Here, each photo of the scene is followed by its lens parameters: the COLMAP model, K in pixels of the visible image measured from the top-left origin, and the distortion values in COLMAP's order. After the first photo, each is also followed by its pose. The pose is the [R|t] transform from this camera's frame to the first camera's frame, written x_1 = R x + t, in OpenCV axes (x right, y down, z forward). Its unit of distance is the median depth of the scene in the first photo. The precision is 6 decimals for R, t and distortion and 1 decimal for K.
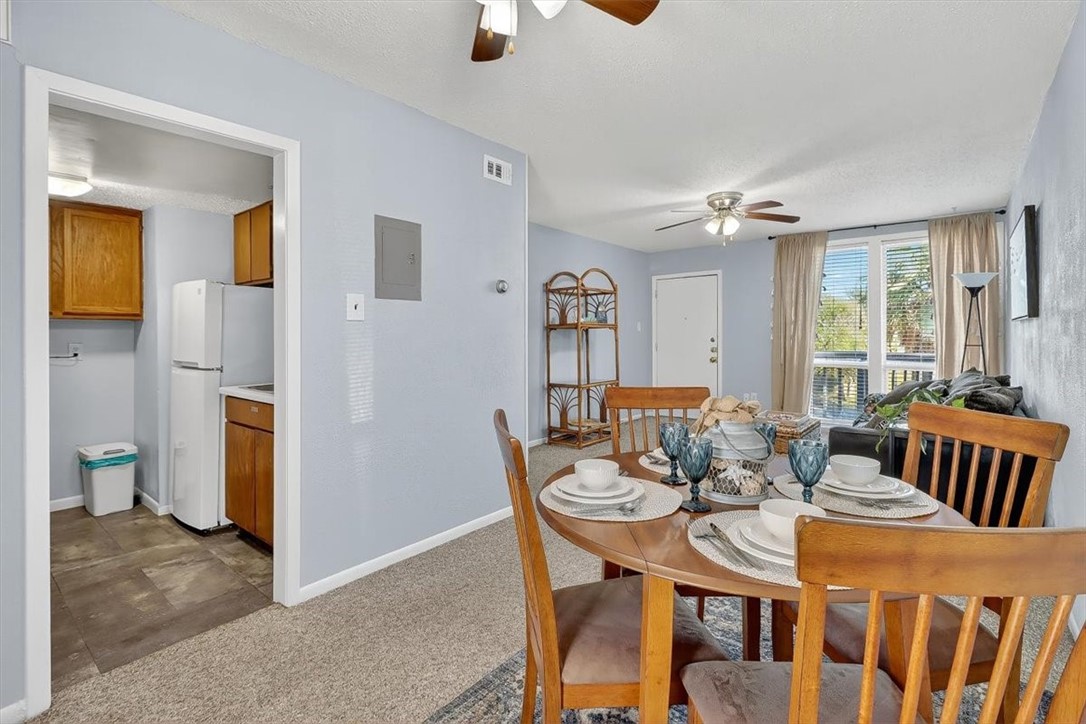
lens RADIAL K [[504.6, 0, 542.6], [0, 504.6, 336.4], [0, 0, 1]] dist [0.002918, -0.000009]
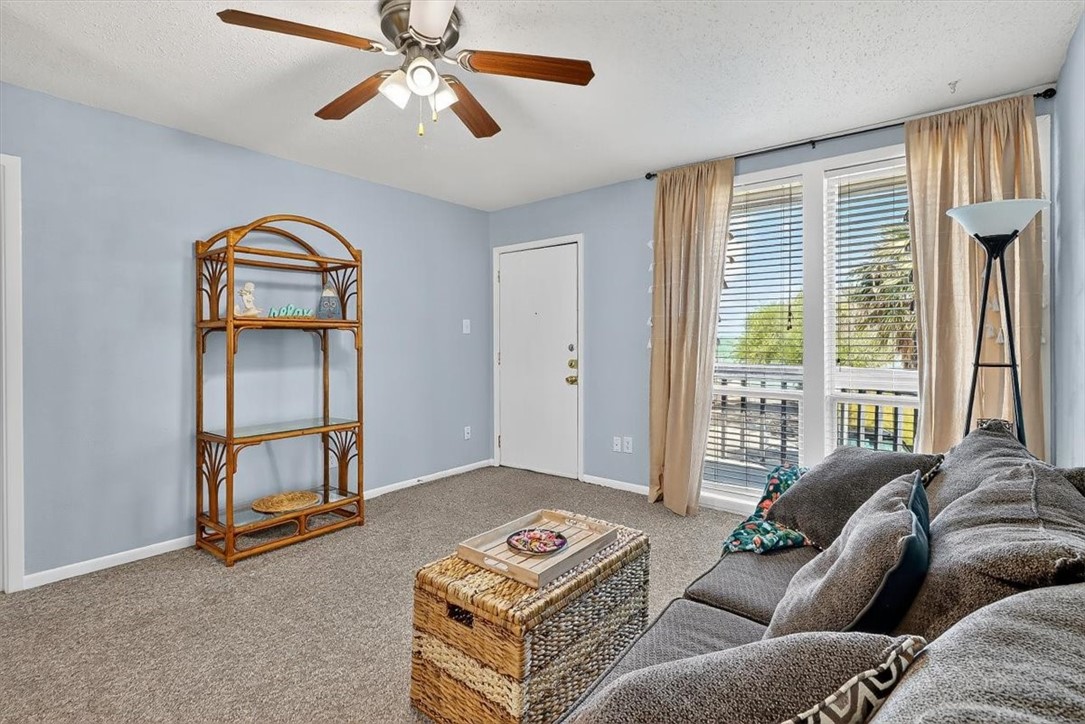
lens RADIAL K [[528.5, 0, 541.8], [0, 528.5, 341.1], [0, 0, 1]] dist [0.001506, 0.000040]
pose [[0.999837, 0.000232, 0.018059, 0.369028], [-0.000279, 0.999997, 0.002564, -0.003874], [-0.018059, -0.002568, 0.999834, 0.448950]]
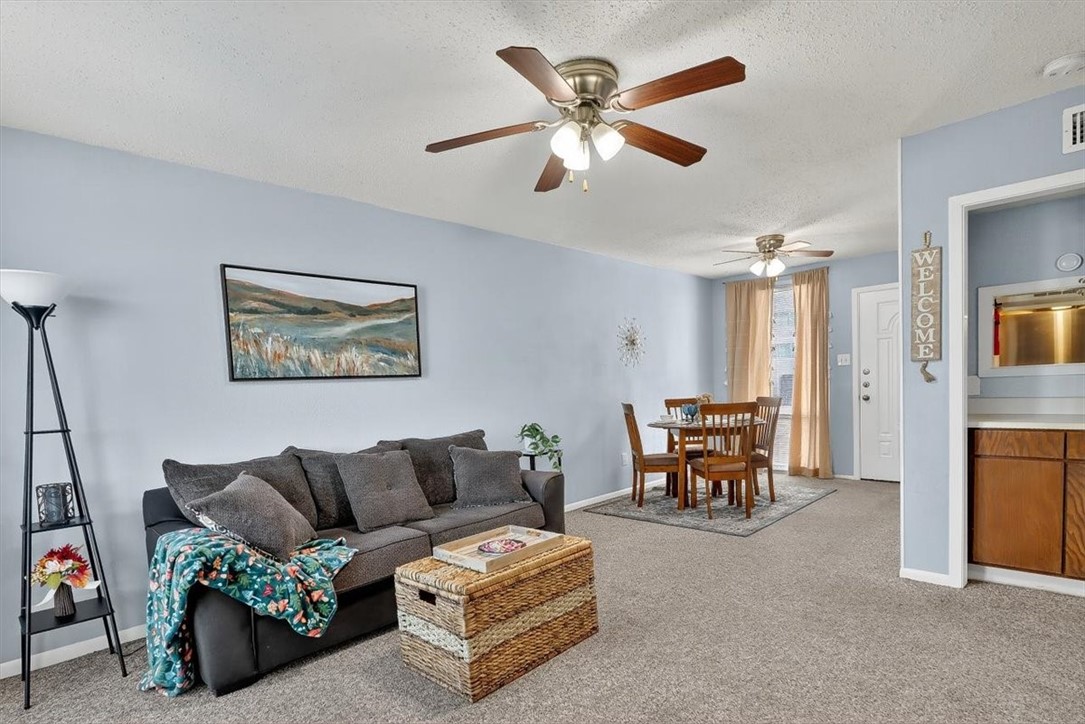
lens RADIAL K [[553.9, 0, 522.8], [0, 553.9, 423.5], [0, 0, 1]] dist [0.002152, 0.000262]
pose [[-0.993447, 0.041811, 0.106368, 0.302600], [0.049644, 0.996162, 0.072091, -0.004277], [-0.102946, 0.076900, -0.991710, 1.239319]]
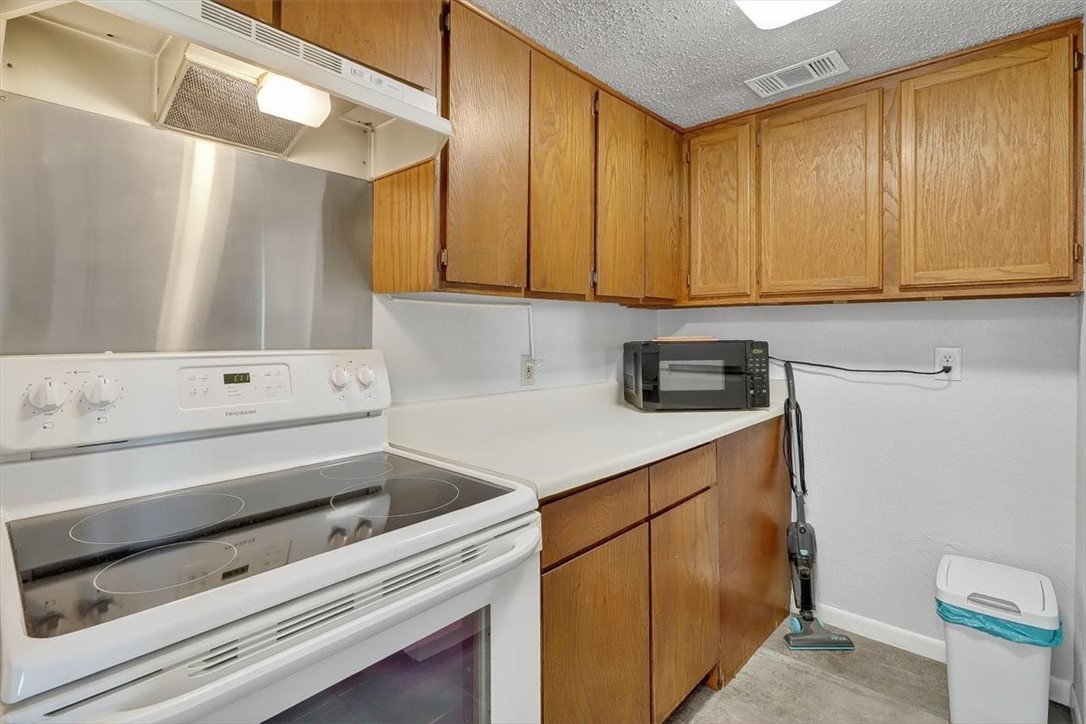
lens RADIAL K [[511.4, 0, 538.0], [0, 511.4, 333.0], [0, 0, 1]] dist [0.003237, -0.000529]
pose [[-0.056044, 0.003447, -0.998422, -0.239506], [-0.007855, 0.999962, 0.003894, 0.000292], [0.998397, 0.008061, -0.056015, 0.390139]]
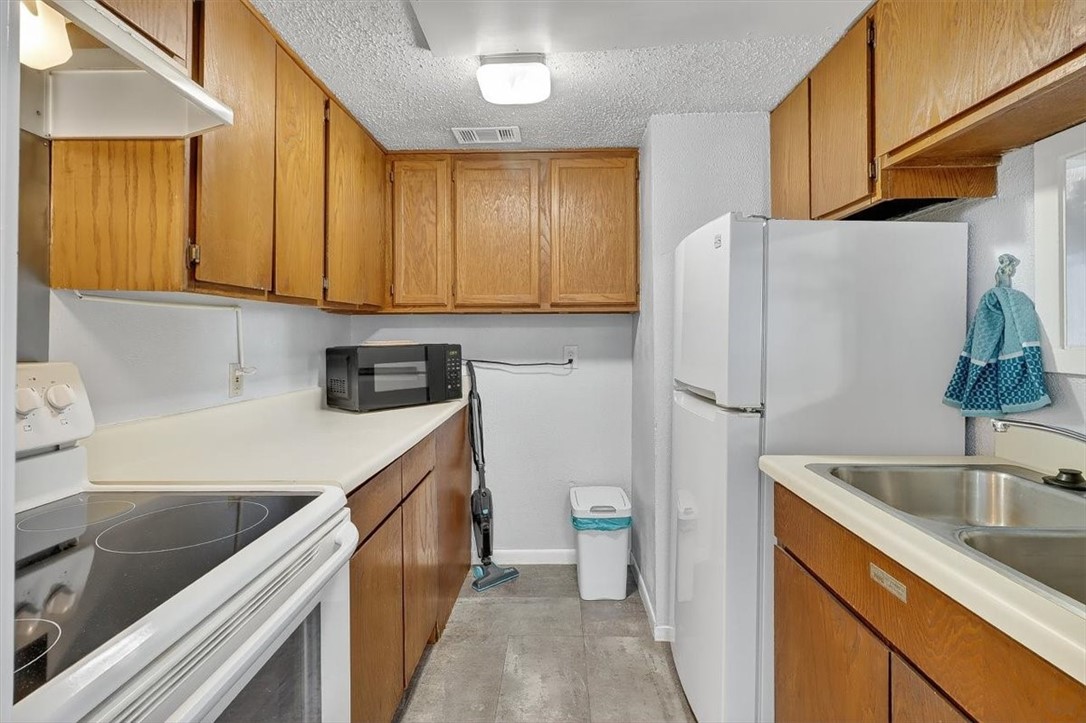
lens RADIAL K [[504.6, 0, 542.6], [0, 504.6, 335.9], [0, 0, 1]] dist [0.002918, -0.000009]
pose [[0.615306, -0.000718, -0.788288, -0.225723], [-0.002048, 0.999995, -0.002510, 0.000334], [0.788286, 0.003159, 0.615301, 0.320921]]
